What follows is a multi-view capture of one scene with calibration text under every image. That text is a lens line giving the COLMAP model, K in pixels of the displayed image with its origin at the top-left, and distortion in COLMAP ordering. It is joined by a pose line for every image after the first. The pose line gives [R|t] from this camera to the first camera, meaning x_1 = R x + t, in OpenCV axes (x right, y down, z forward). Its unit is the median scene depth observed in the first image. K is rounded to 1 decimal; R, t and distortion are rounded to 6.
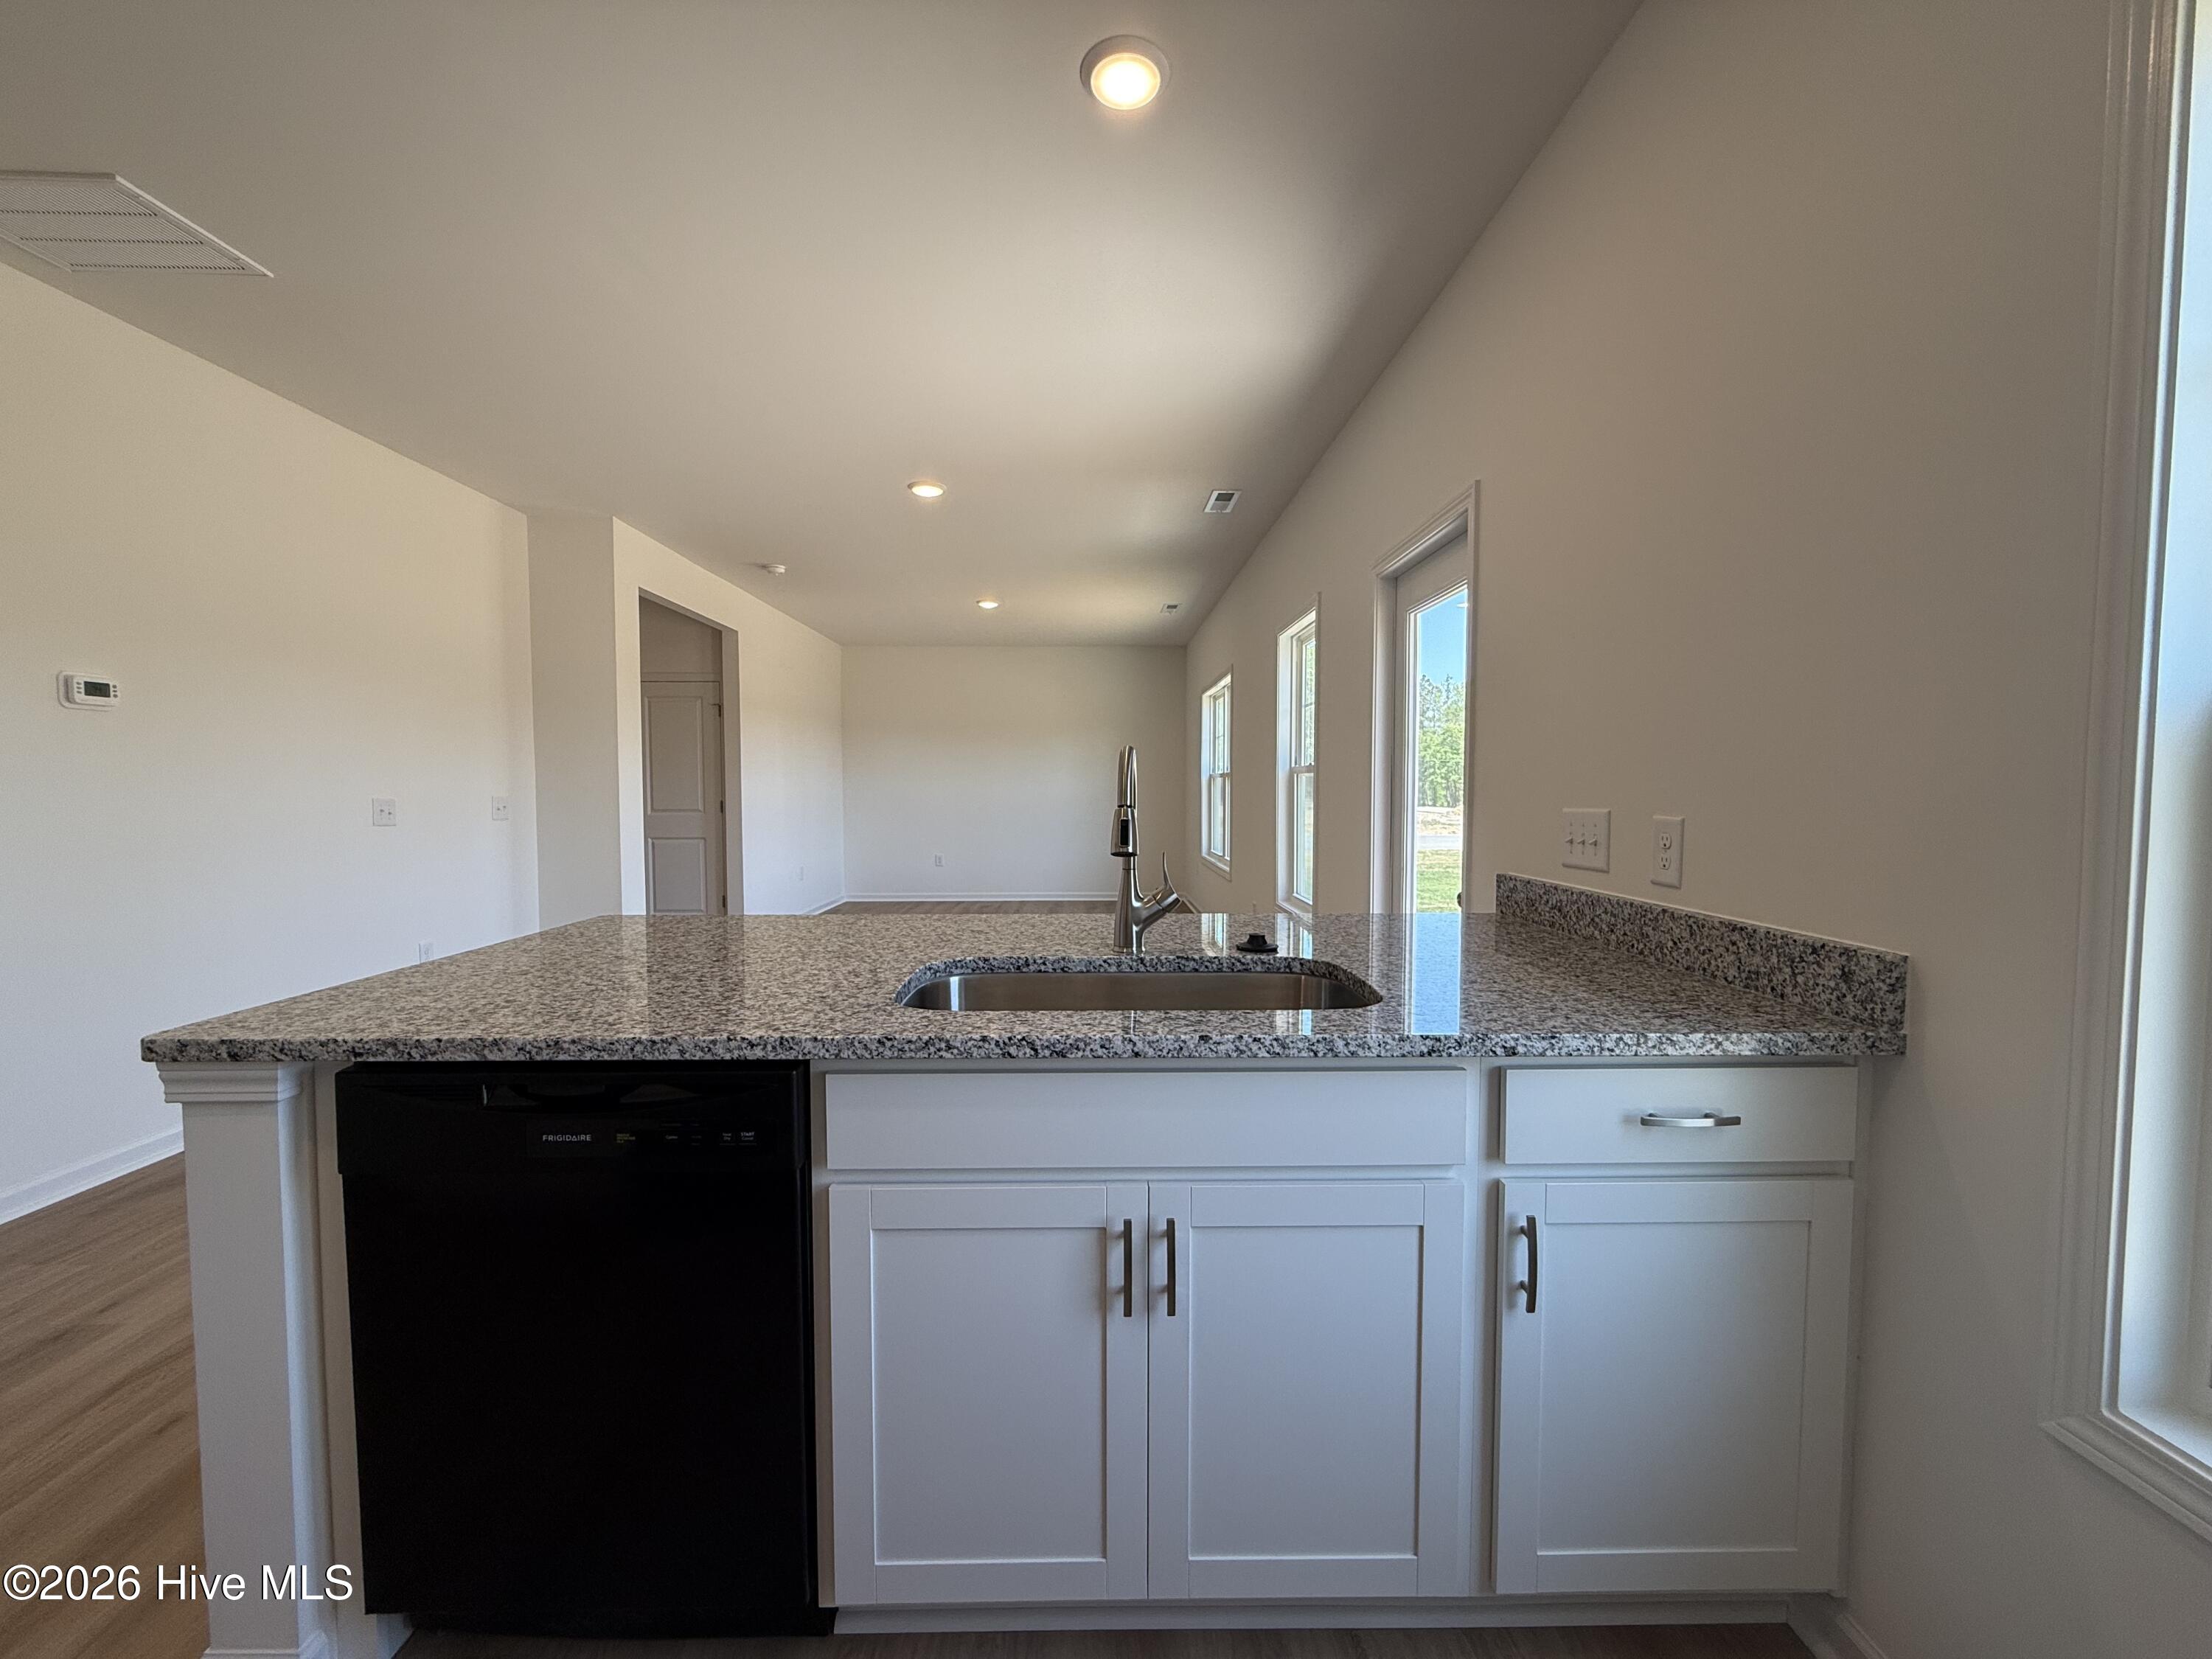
lens RADIAL K [[883.0, 0, 1096.5], [0, 883.0, 824.6], [0, 0, 1]] dist [-0.001301, 0.000612]
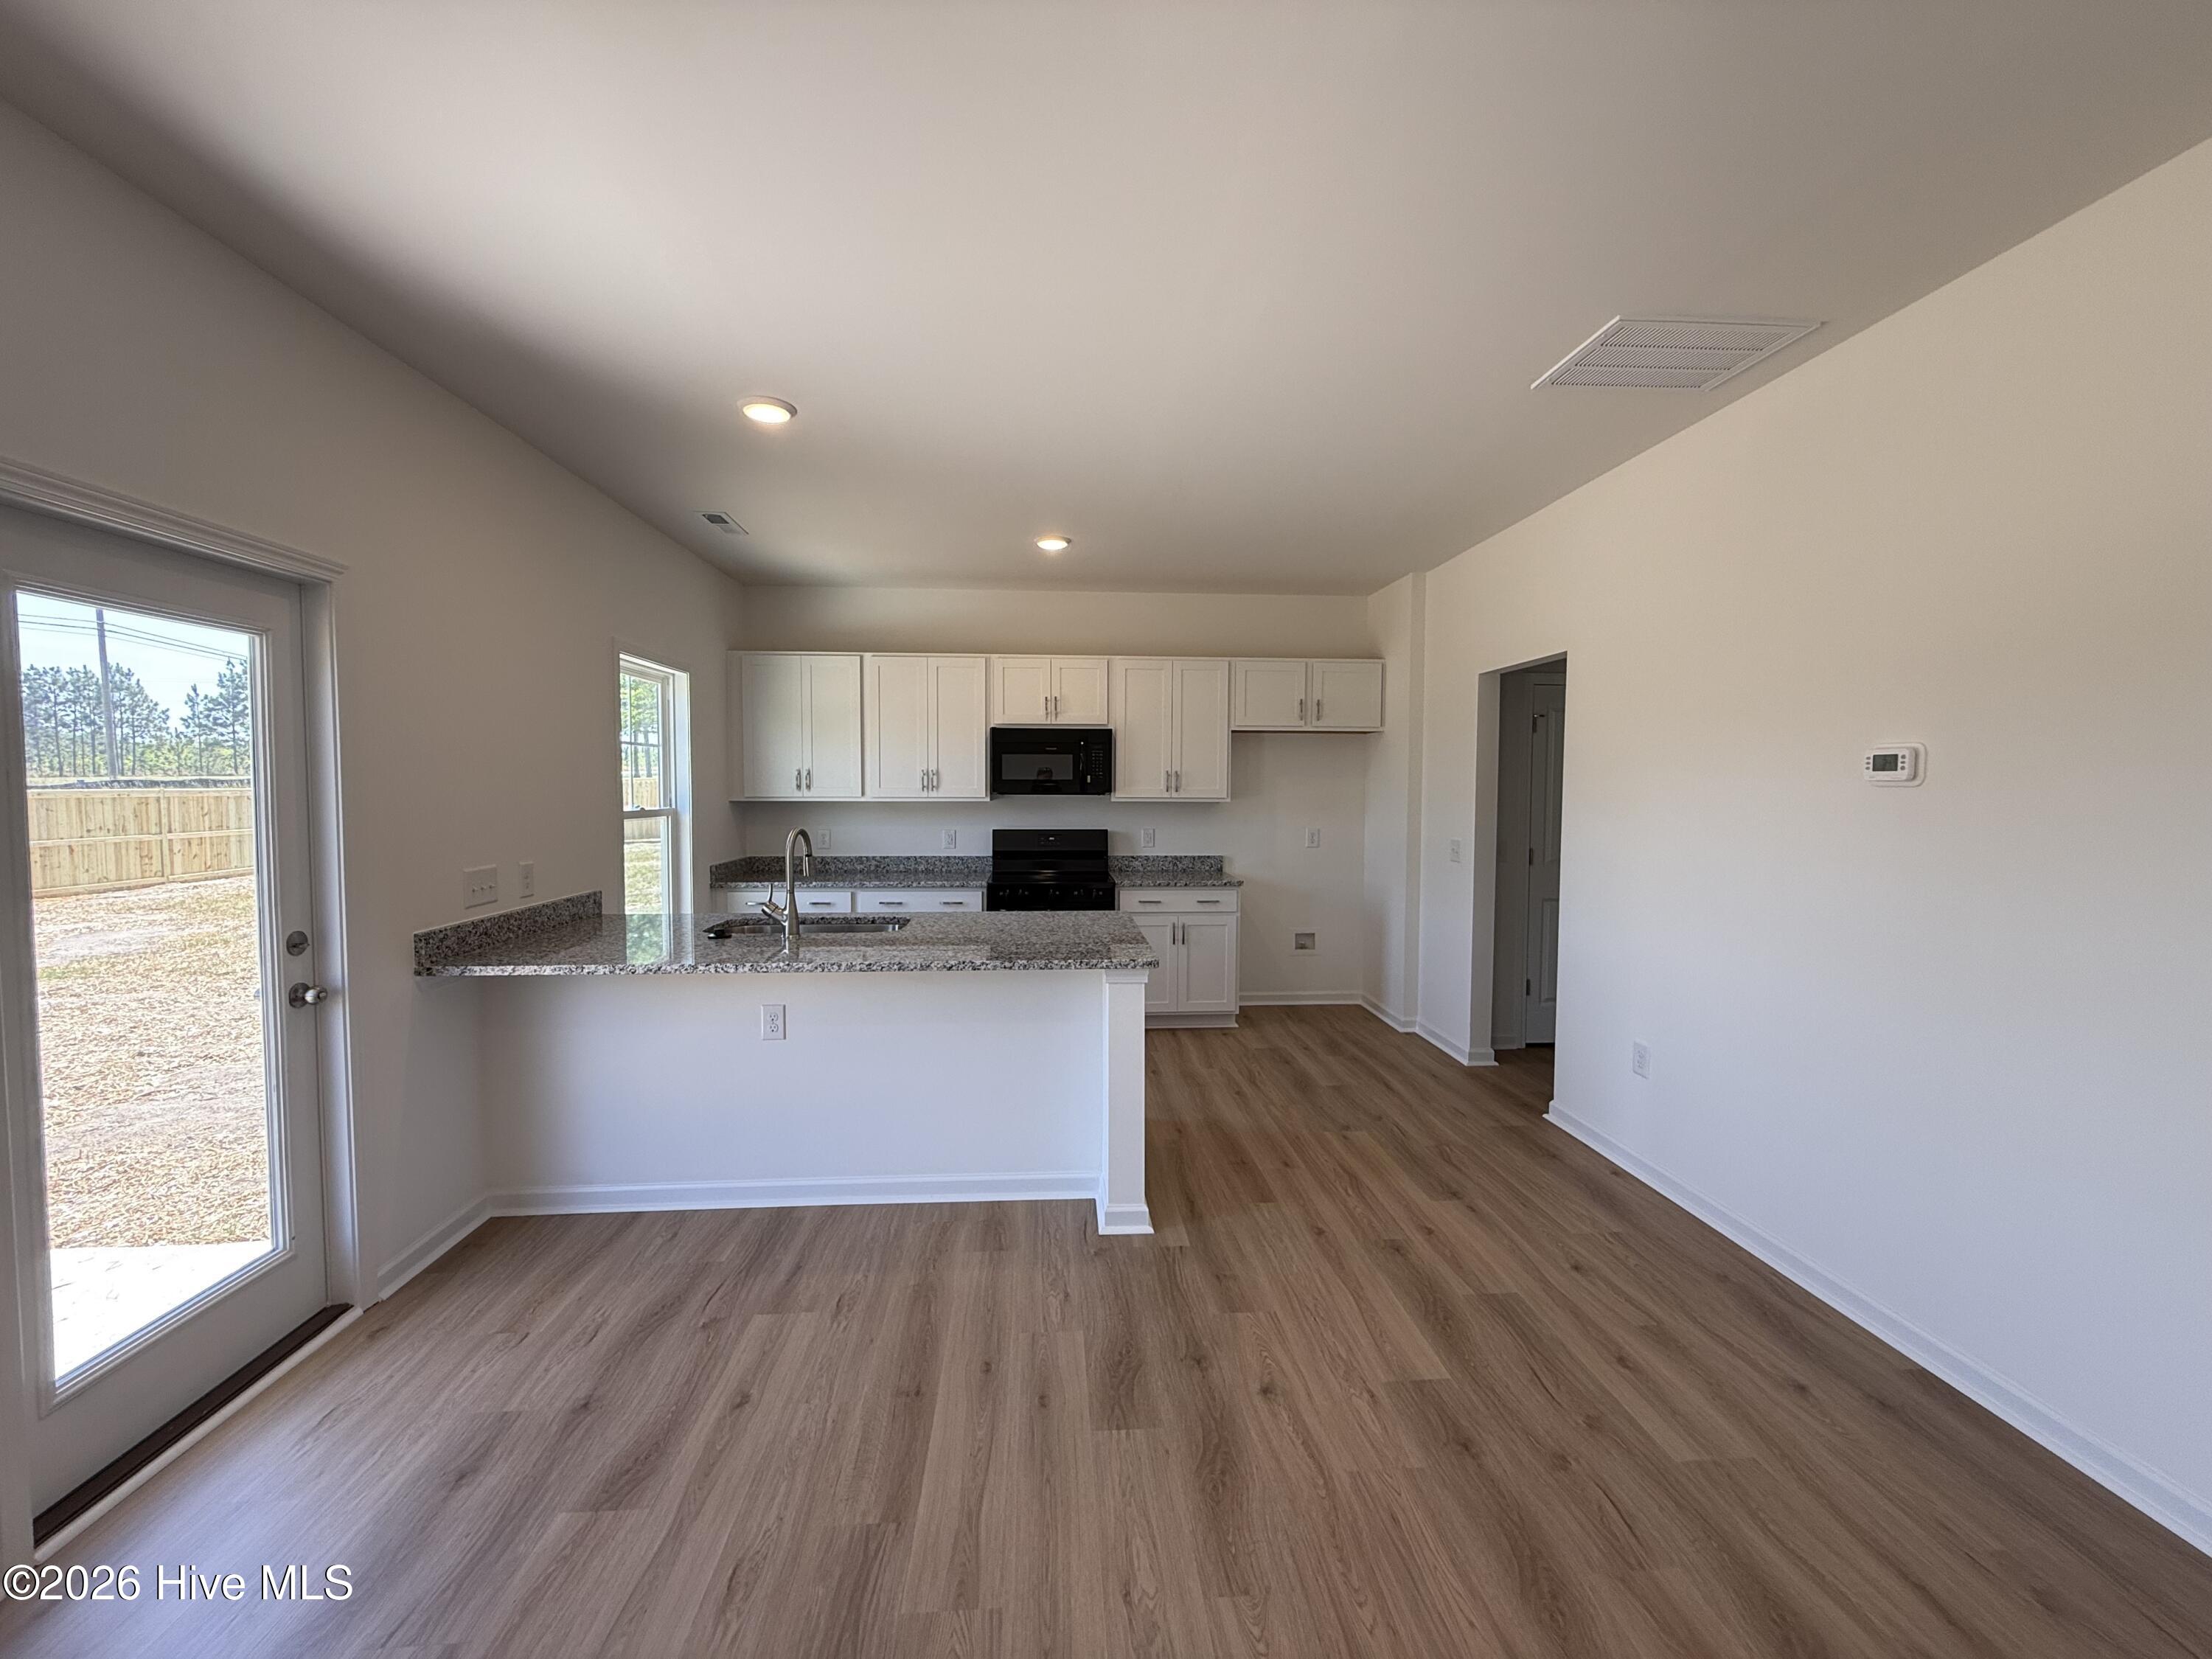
lens RADIAL K [[883.0, 0, 1113.9], [0, 883.0, 824.9], [0, 0, 1]] dist [-0.001301, 0.000612]
pose [[-0.997329, 0.000354, -0.073043, -0.510479], [-0.006141, 0.996042, 0.088674, -0.262534], [0.072785, 0.088885, -0.993379, 2.874549]]
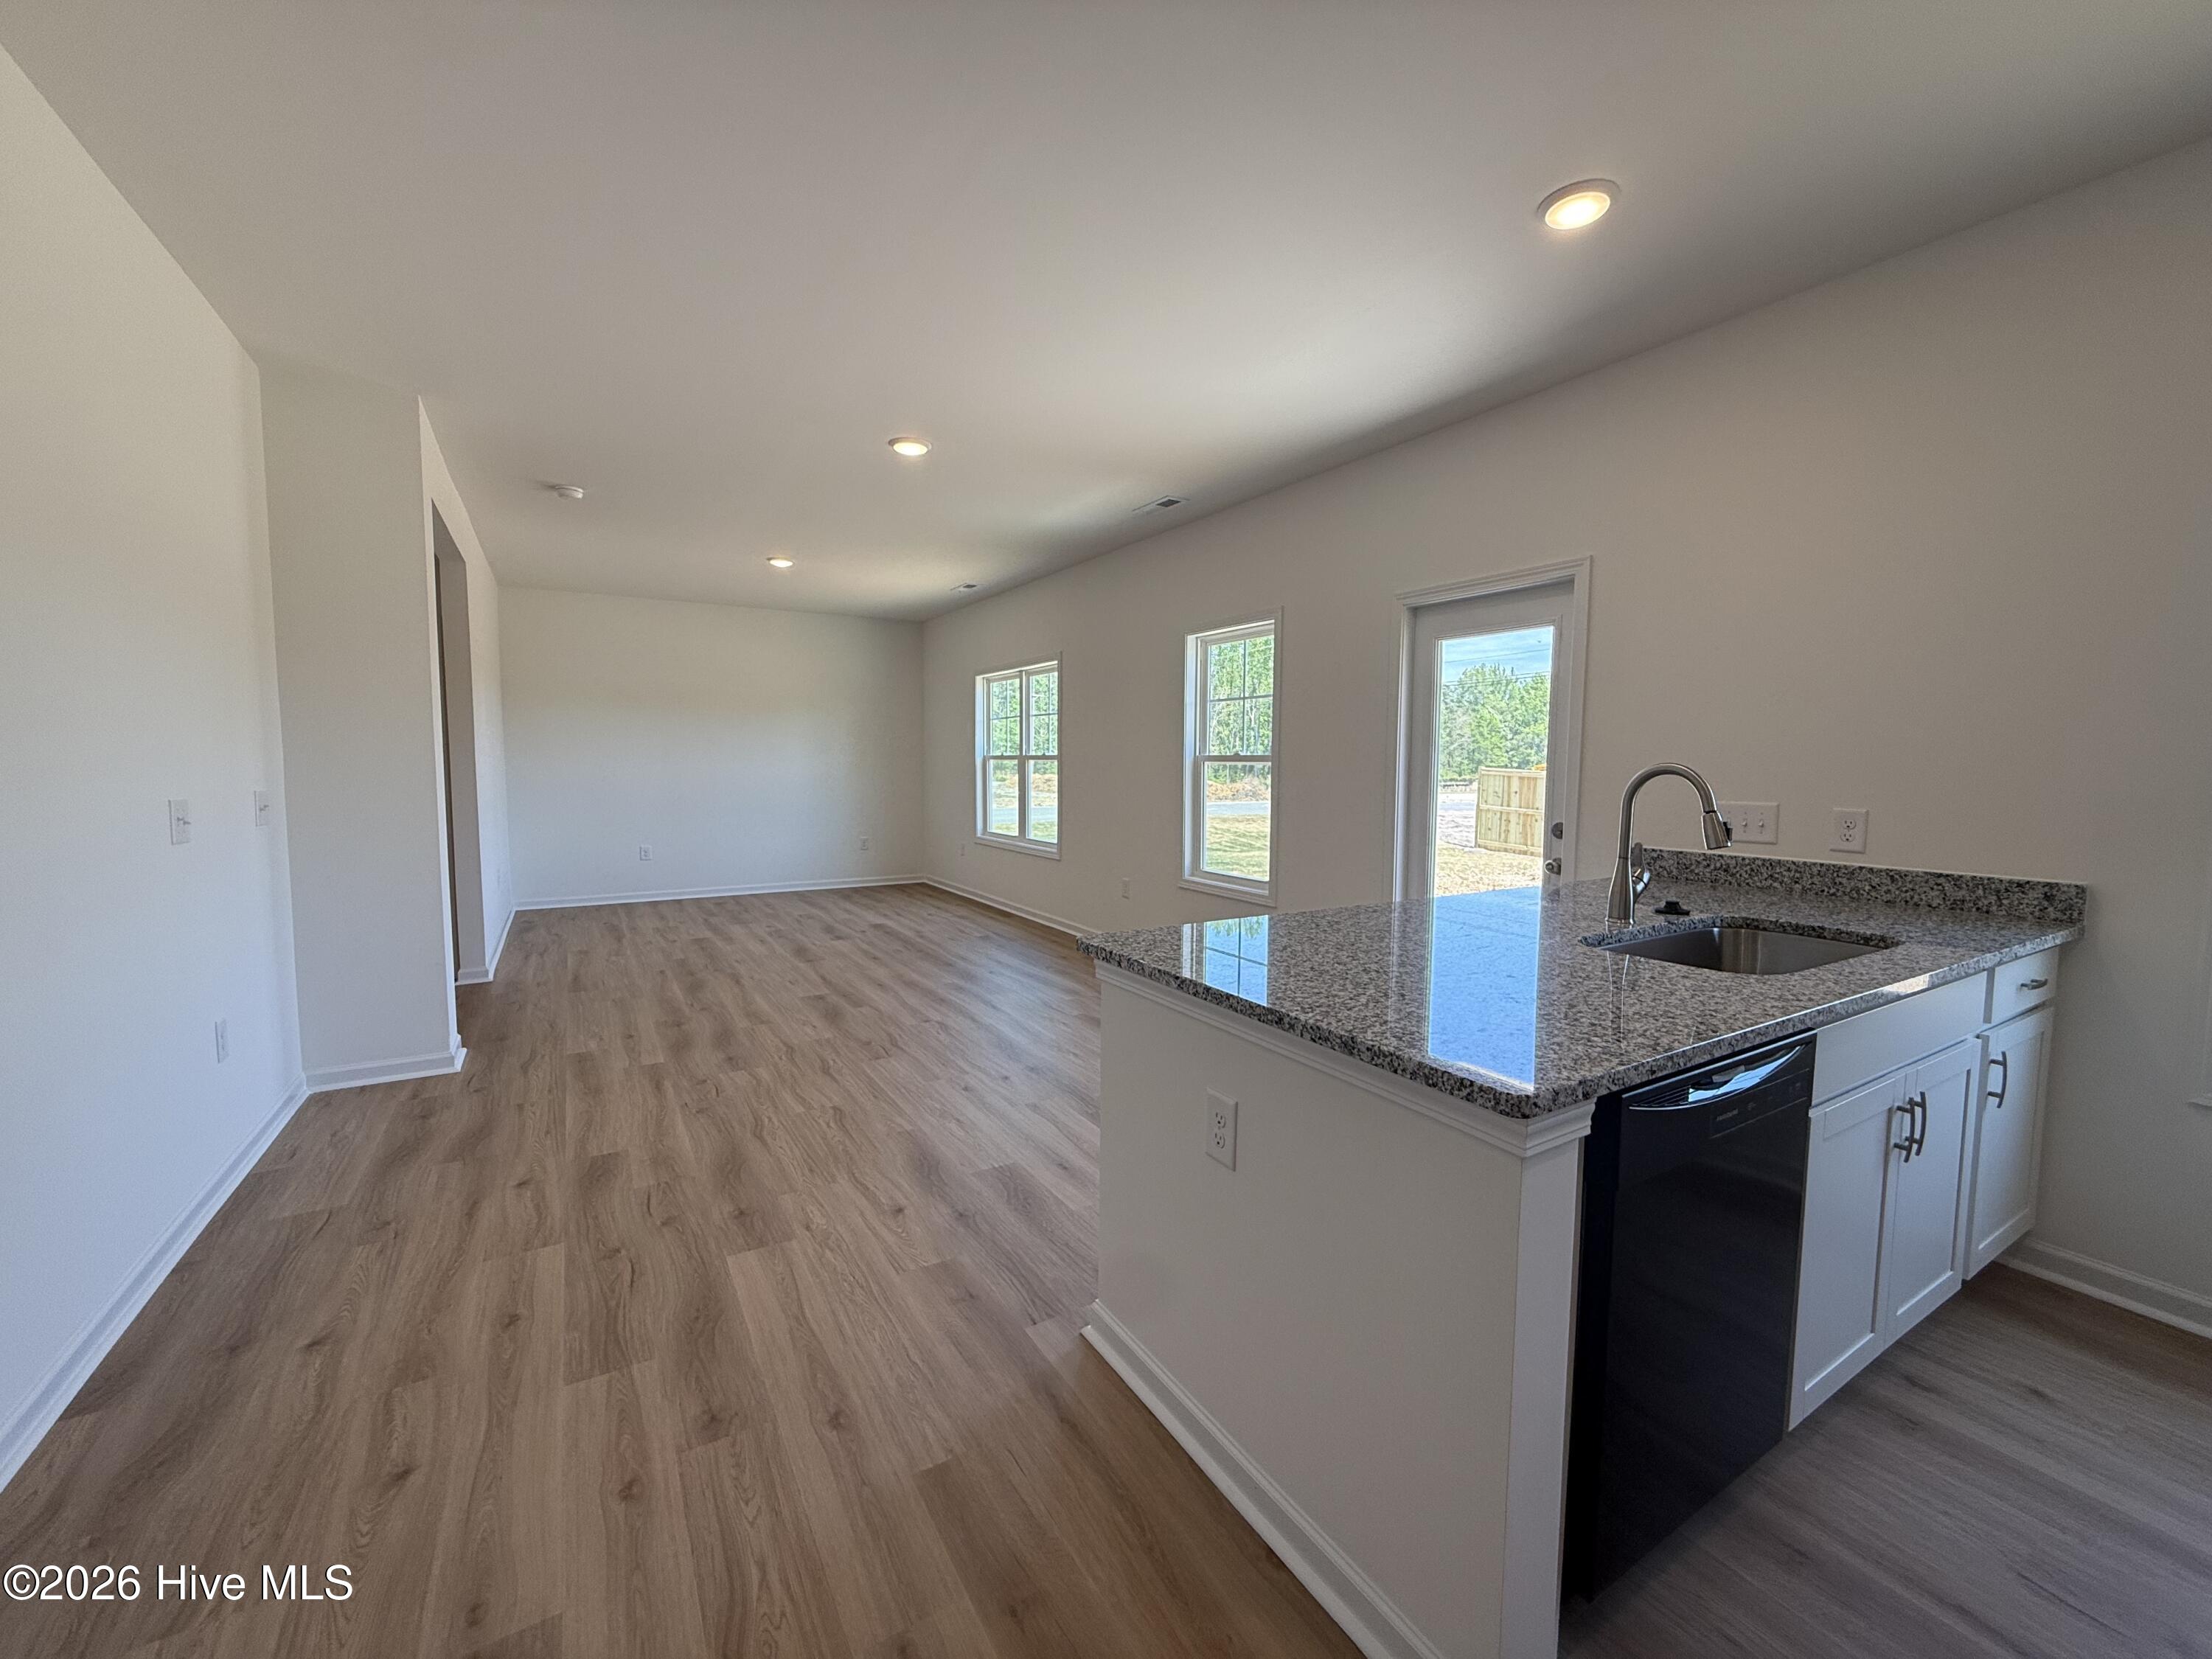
lens RADIAL K [[883.0, 0, 1095.0], [0, 883.0, 826.9], [0, 0, 1]] dist [-0.001301, 0.000612]
pose [[0.864519, -0.032526, 0.501546, -1.259889], [0.015145, 0.999136, 0.038690, -0.056209], [-0.502372, -0.025853, 0.864265, 0.275181]]
